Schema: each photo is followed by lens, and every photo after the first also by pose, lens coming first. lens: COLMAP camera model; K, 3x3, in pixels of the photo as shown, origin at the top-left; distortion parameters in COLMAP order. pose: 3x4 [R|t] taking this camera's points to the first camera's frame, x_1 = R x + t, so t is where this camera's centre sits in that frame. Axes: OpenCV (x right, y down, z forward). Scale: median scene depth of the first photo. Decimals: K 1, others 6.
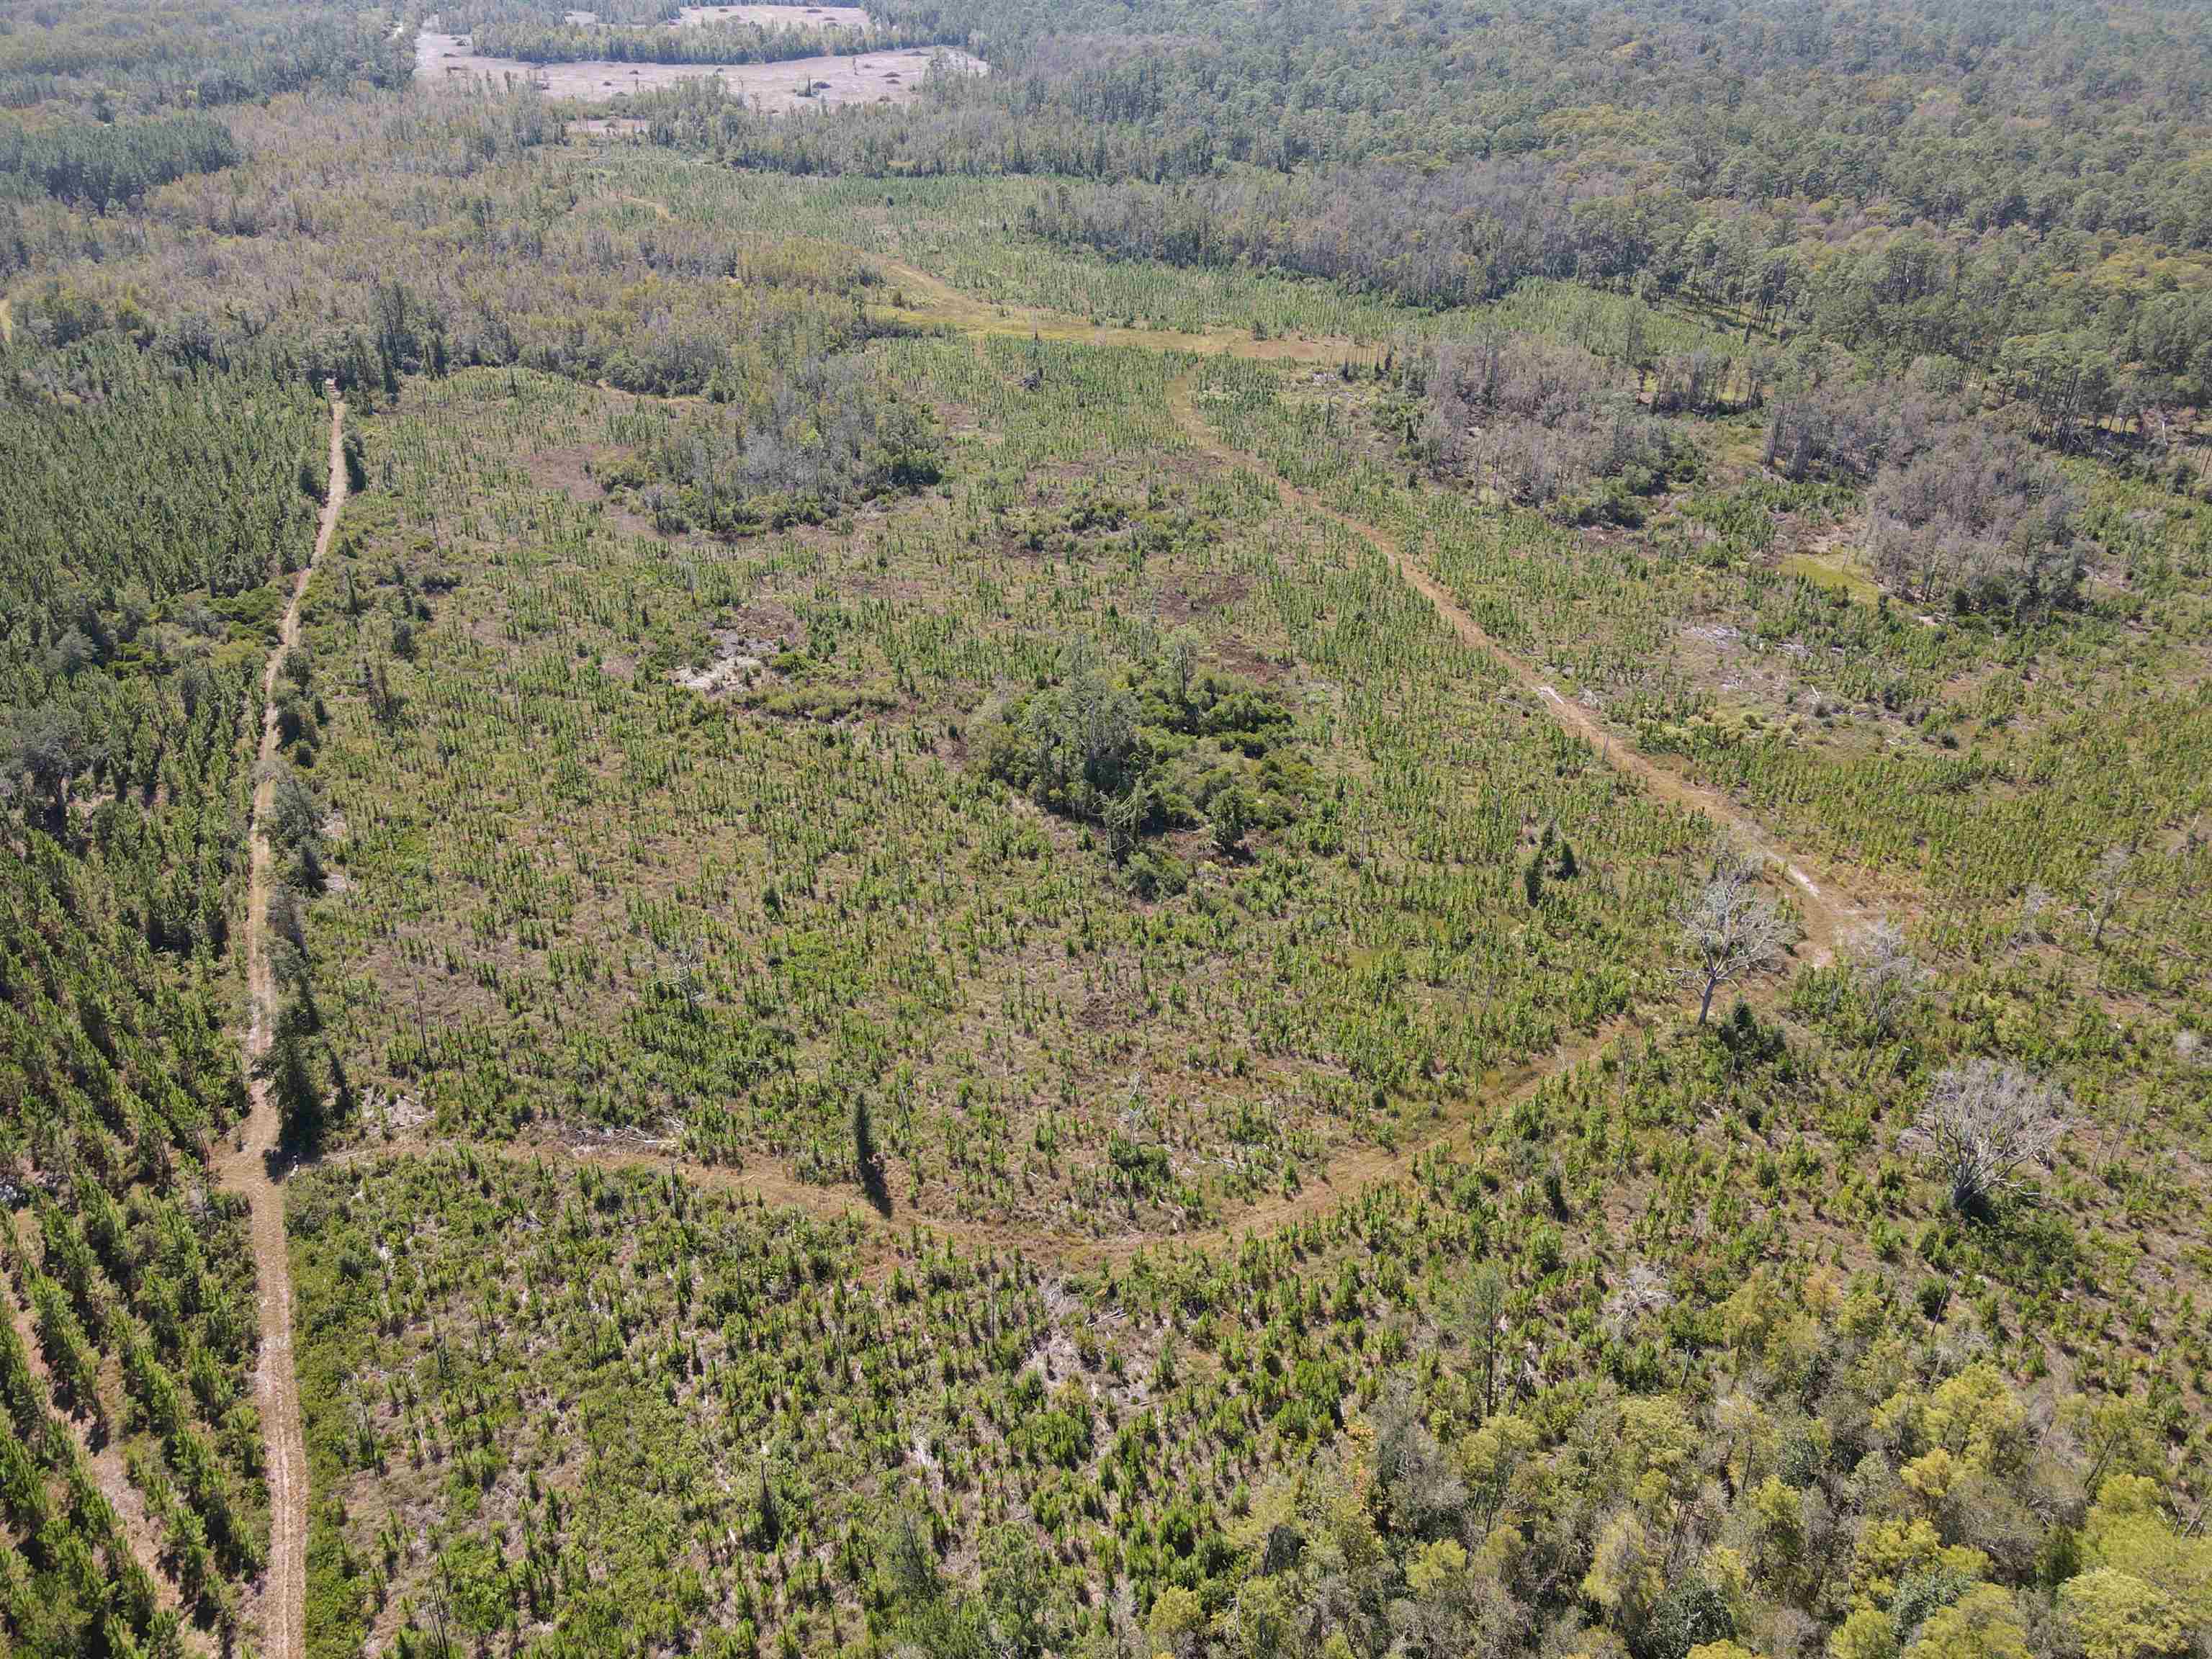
lens RADIAL K [[1543.0, 0, 1101.6], [0, 1543.0, 828.3], [0, 0, 1]] dist [0.008246, 0.001279]
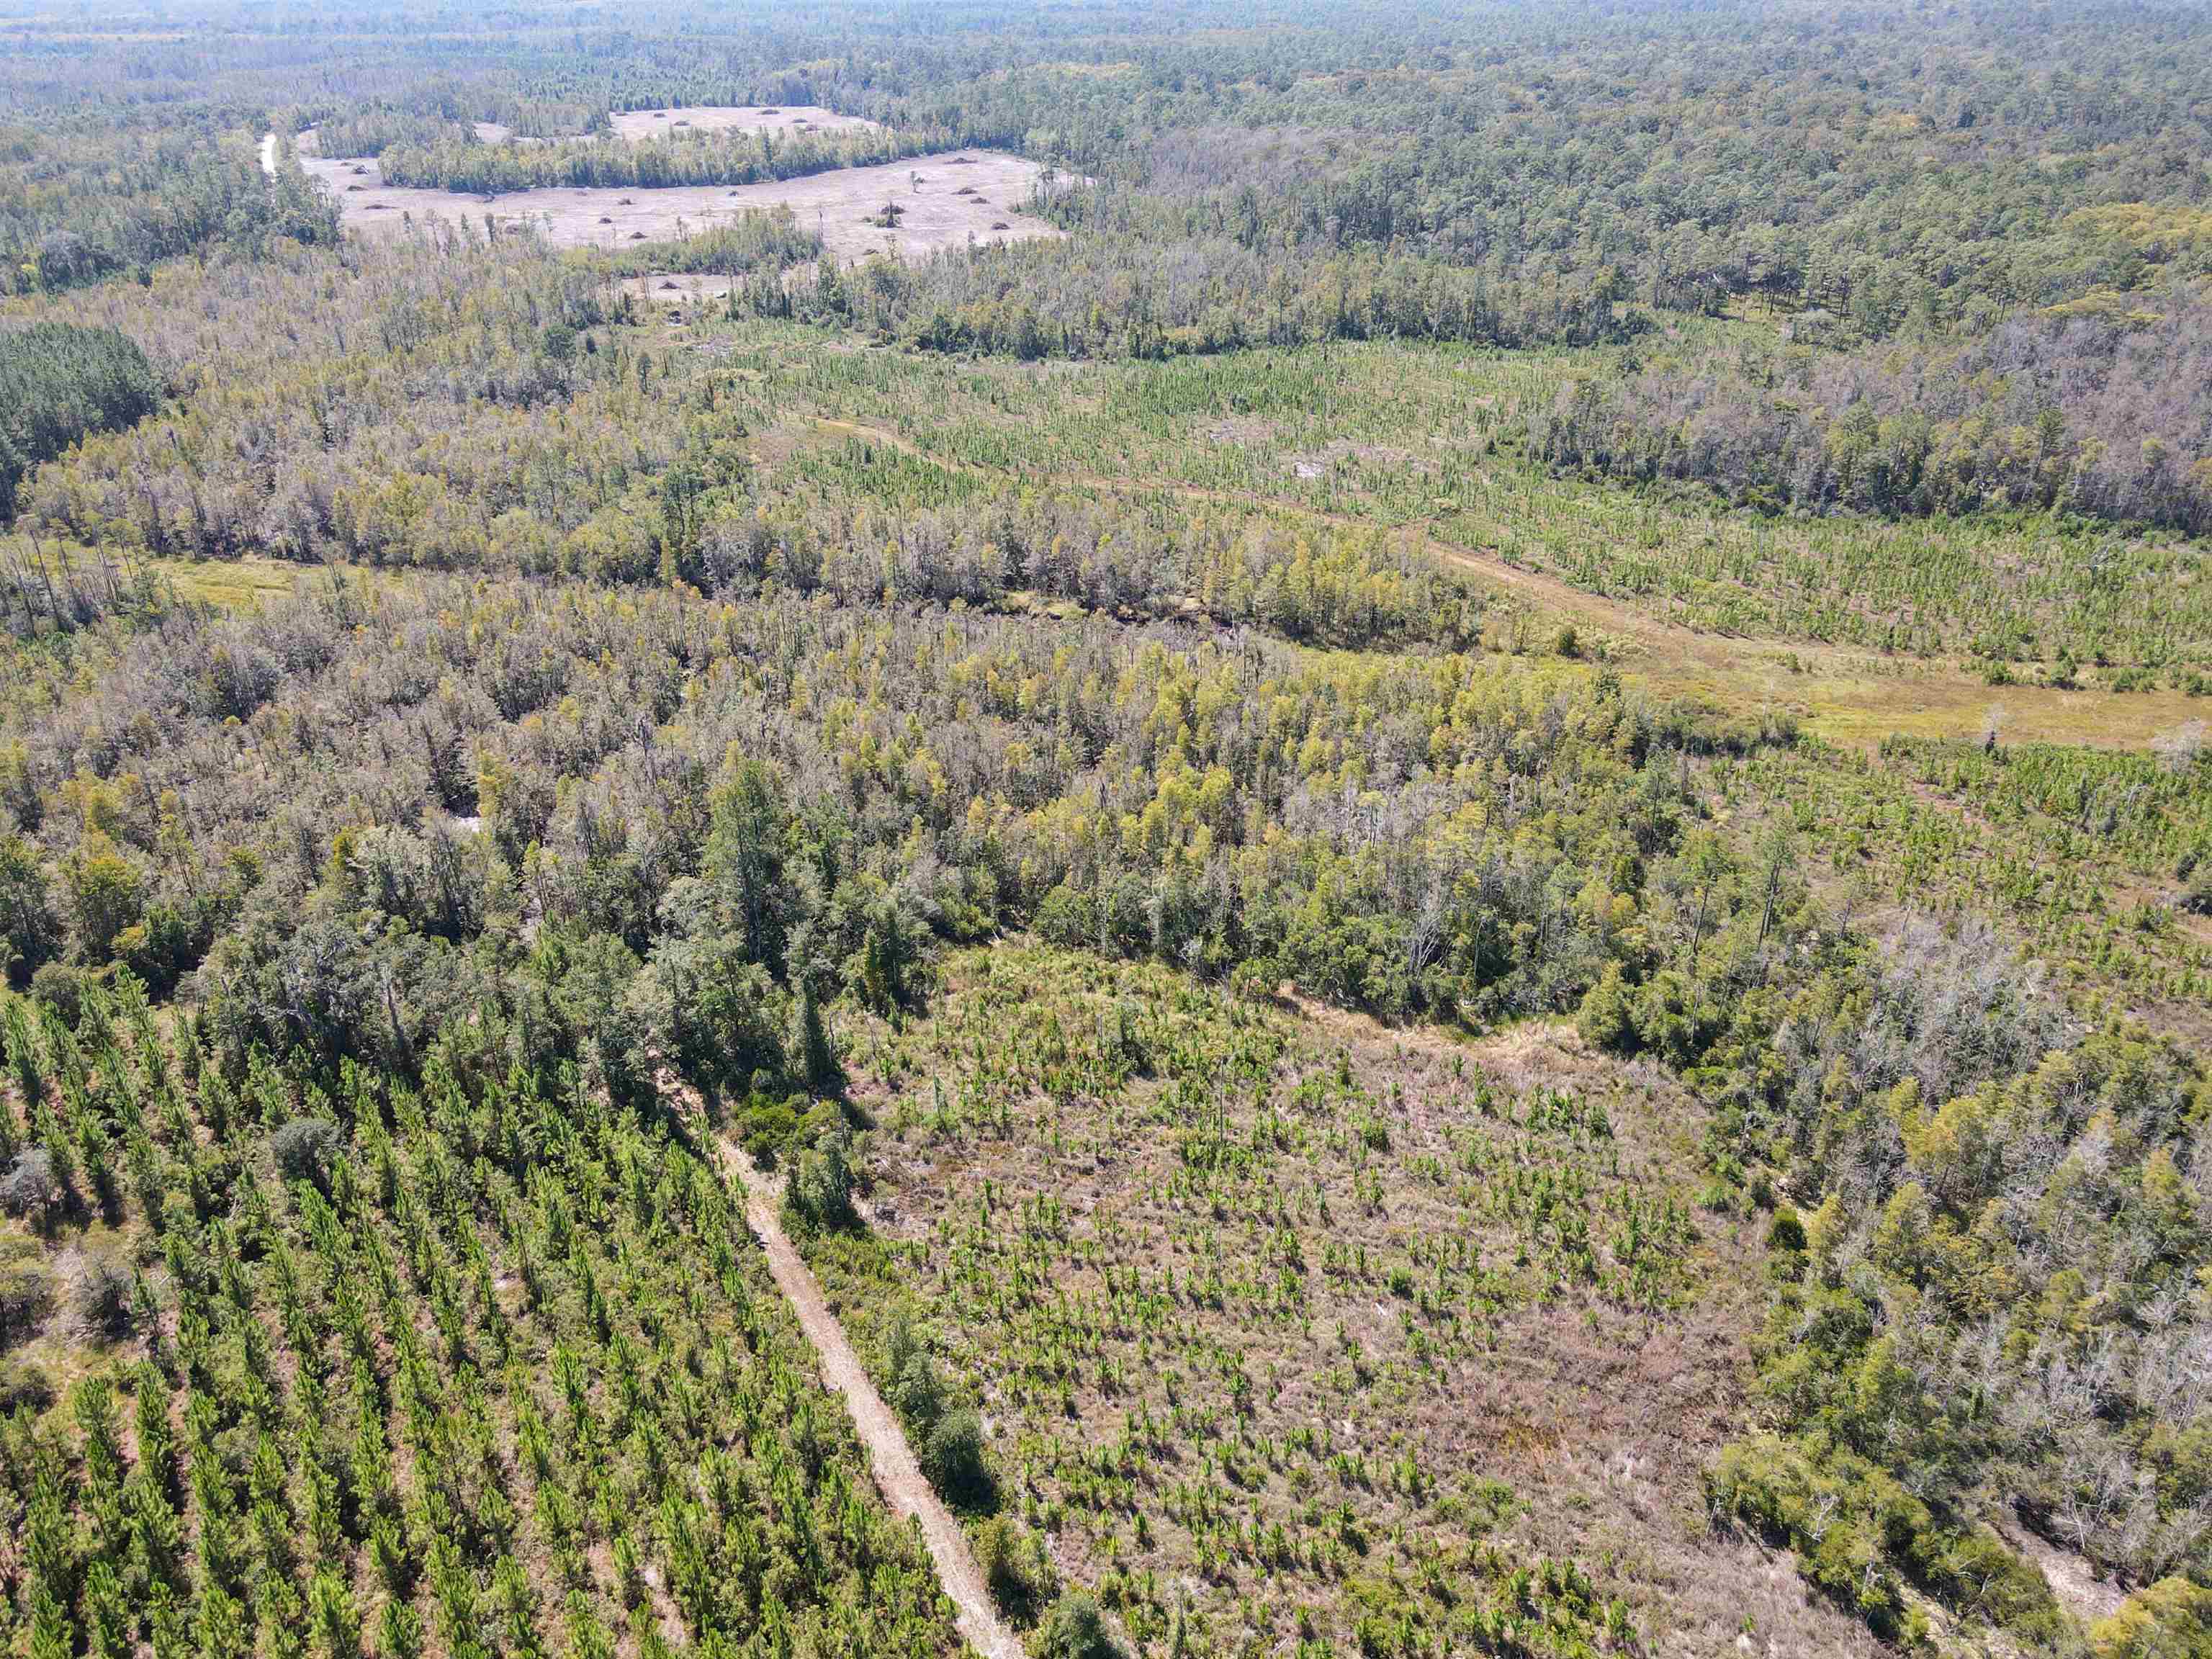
lens RADIAL K [[1543.0, 0, 1110.2], [0, 1543.0, 831.2], [0, 0, 1]] dist [0.008246, 0.001279]
pose [[0.991141, -0.084129, 0.102771, -0.203833], [0.088320, 0.995407, -0.036935, -0.158864], [-0.099192, 0.045685, 0.994019, 0.283629]]
